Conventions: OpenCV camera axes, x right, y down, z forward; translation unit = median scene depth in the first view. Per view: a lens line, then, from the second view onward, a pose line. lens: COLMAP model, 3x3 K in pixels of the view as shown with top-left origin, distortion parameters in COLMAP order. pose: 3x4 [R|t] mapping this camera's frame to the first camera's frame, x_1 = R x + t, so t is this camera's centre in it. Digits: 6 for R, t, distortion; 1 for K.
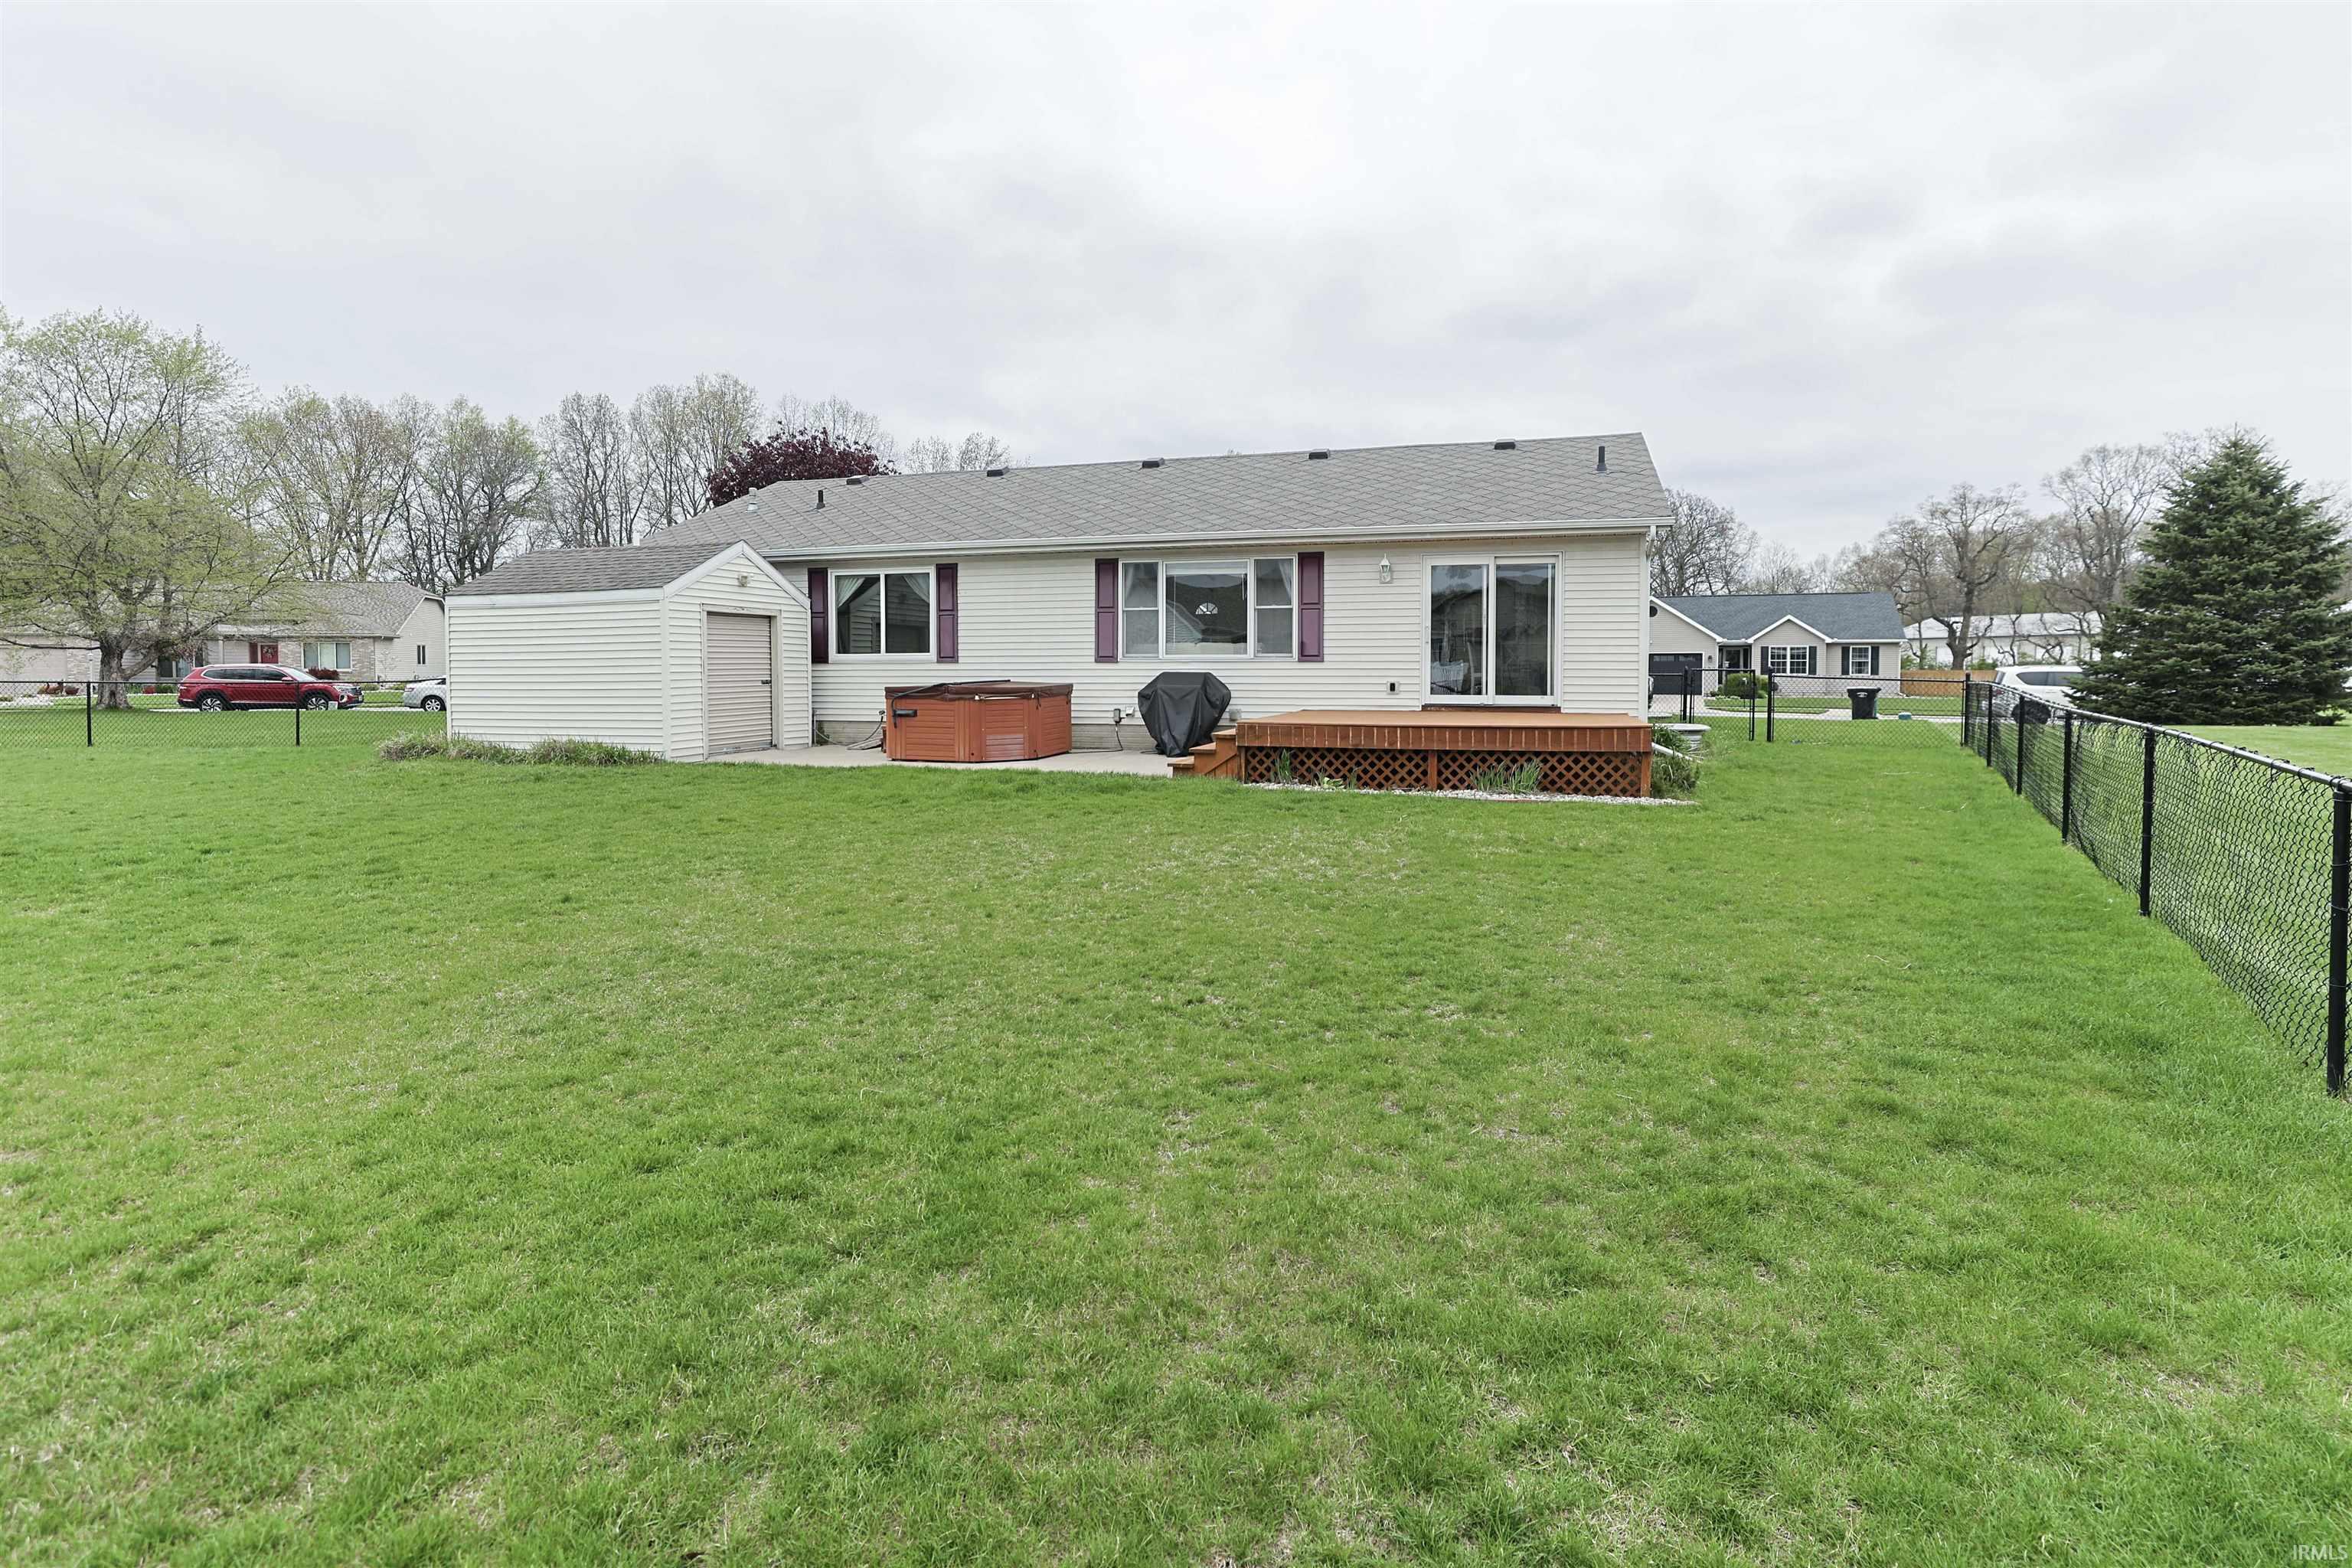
lens RADIAL K [[1130.4, 0, 1180.7], [0, 1130.4, 768.6], [0, 0, 1]] dist [-0.004084, 0.002839]
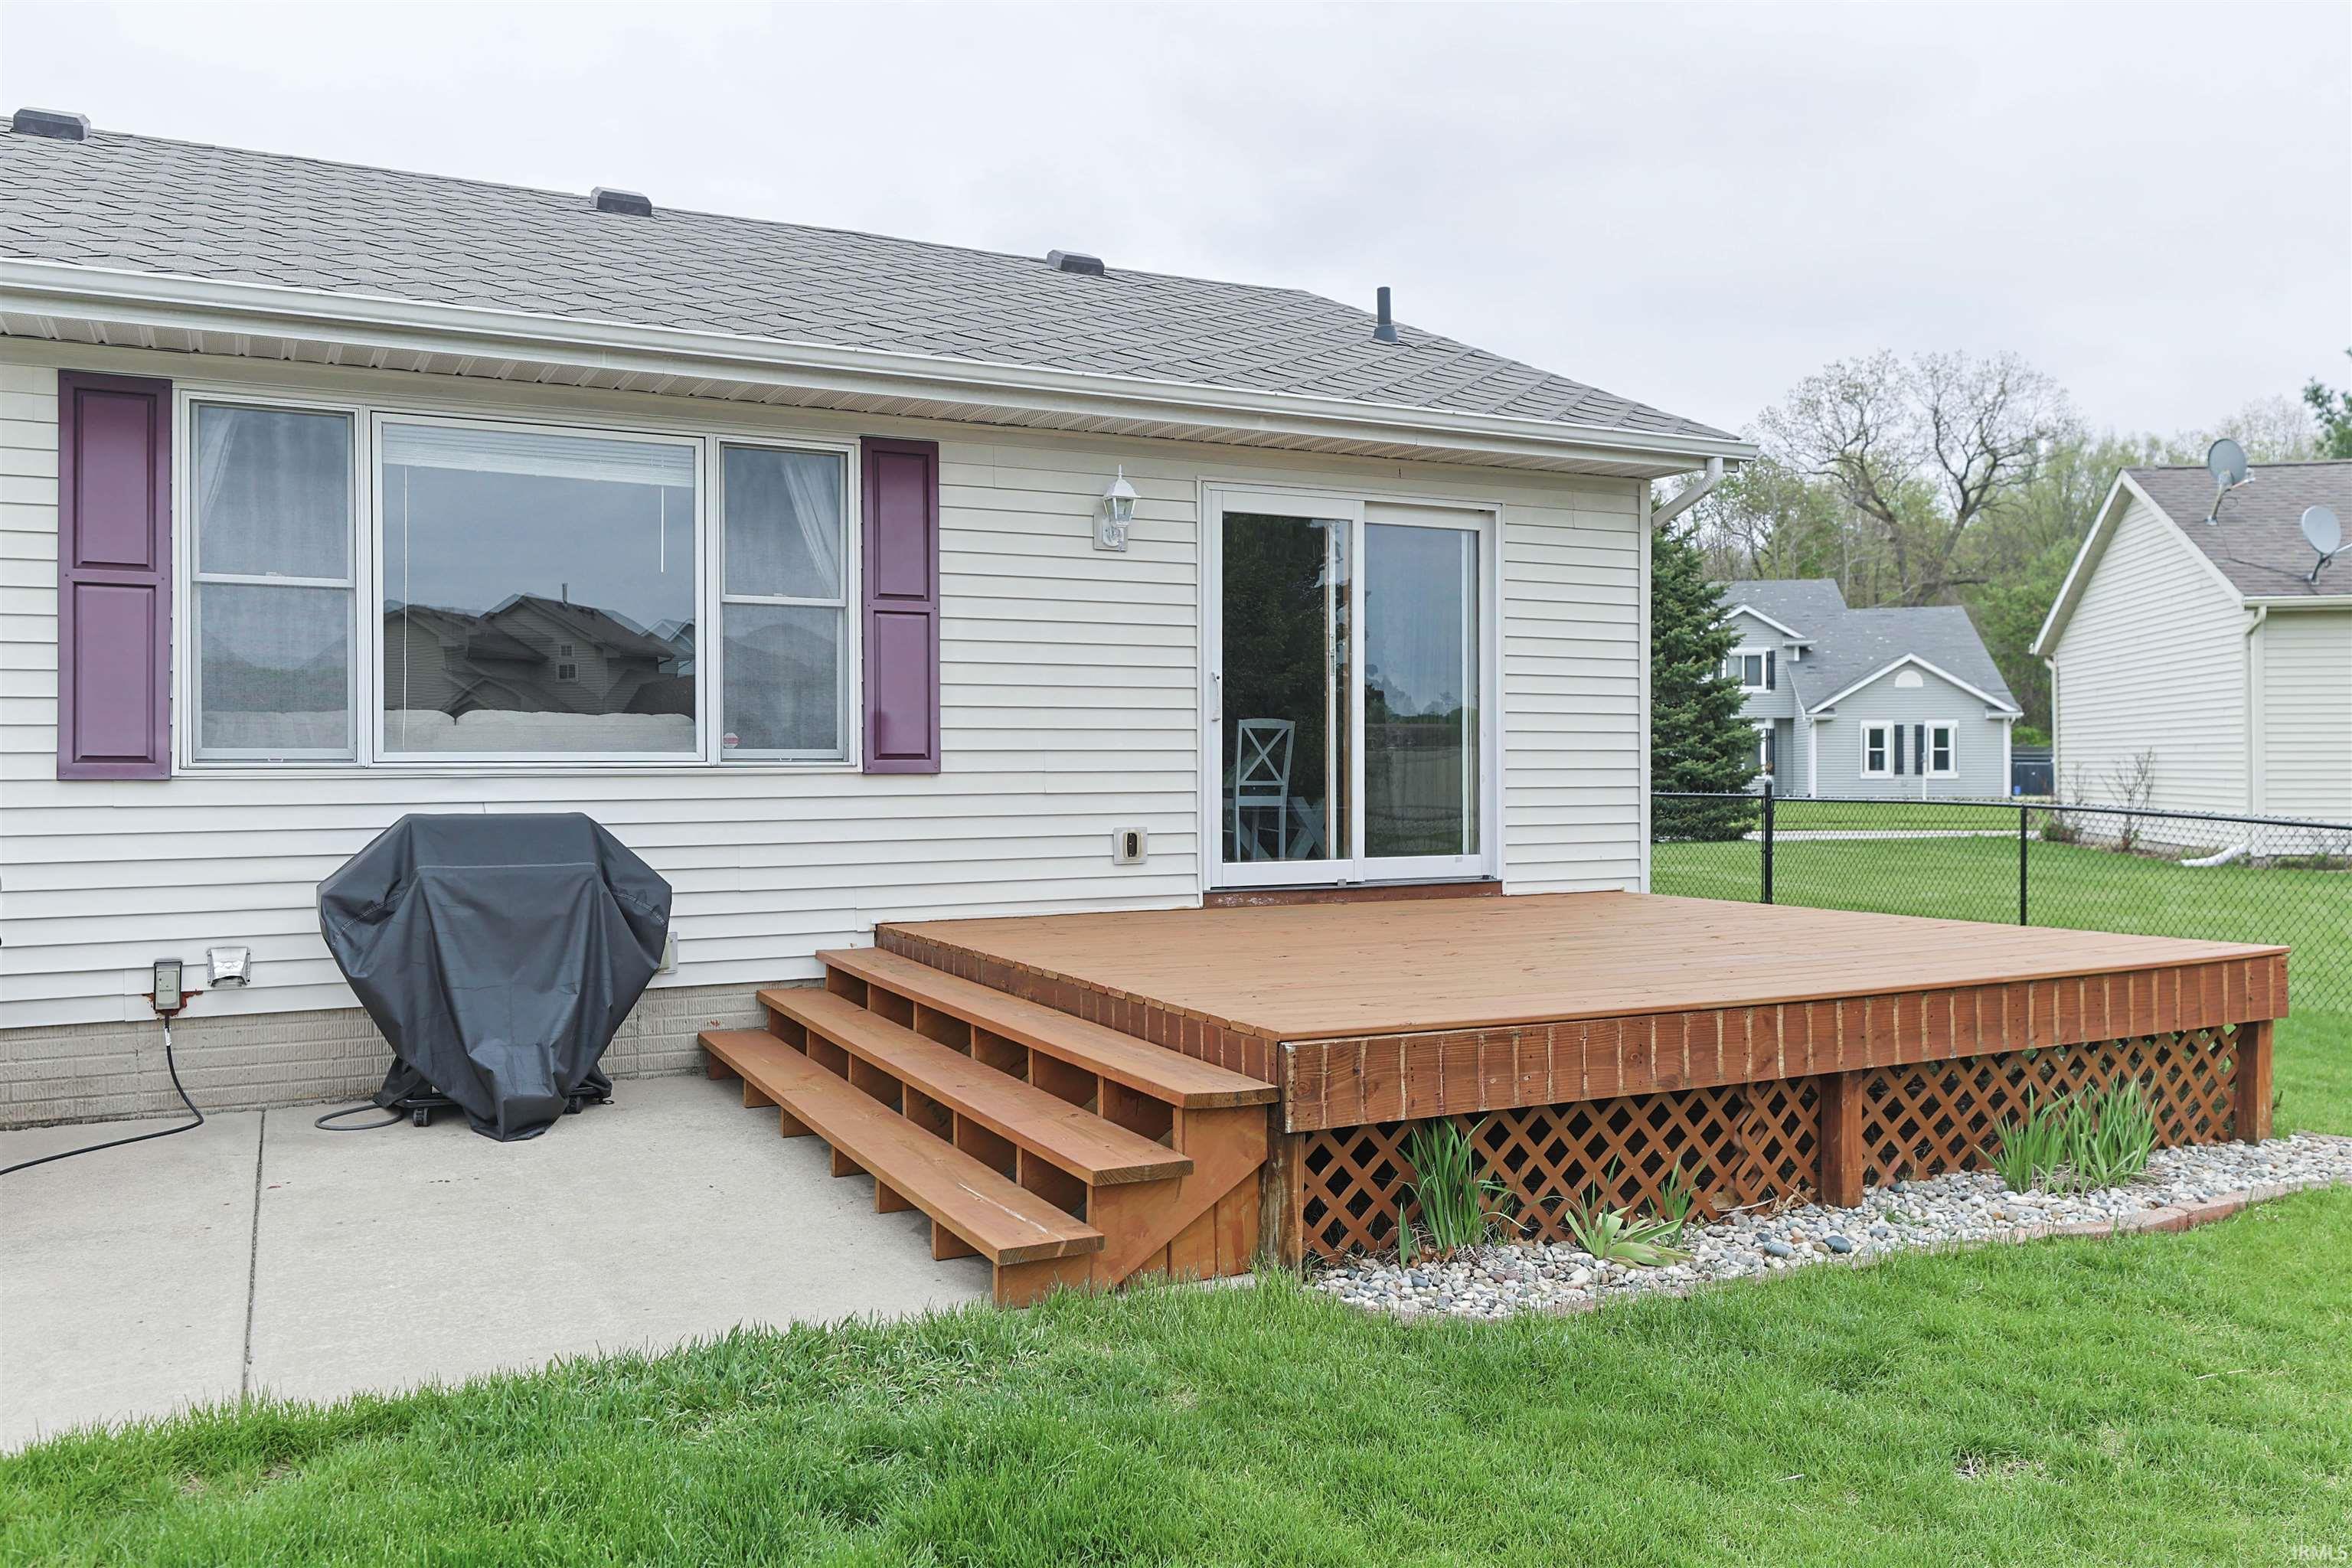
lens RADIAL K [[1792.0, 0, 1174.7], [0, 1792.0, 789.5], [0, 0, 1]] dist [0.007672, 0.000470]
pose [[0.717762, -0.014131, 0.696145, -0.186775], [0.064533, 0.996841, -0.046302, -0.061781], [-0.693292, 0.078158, 0.716406, 0.583050]]
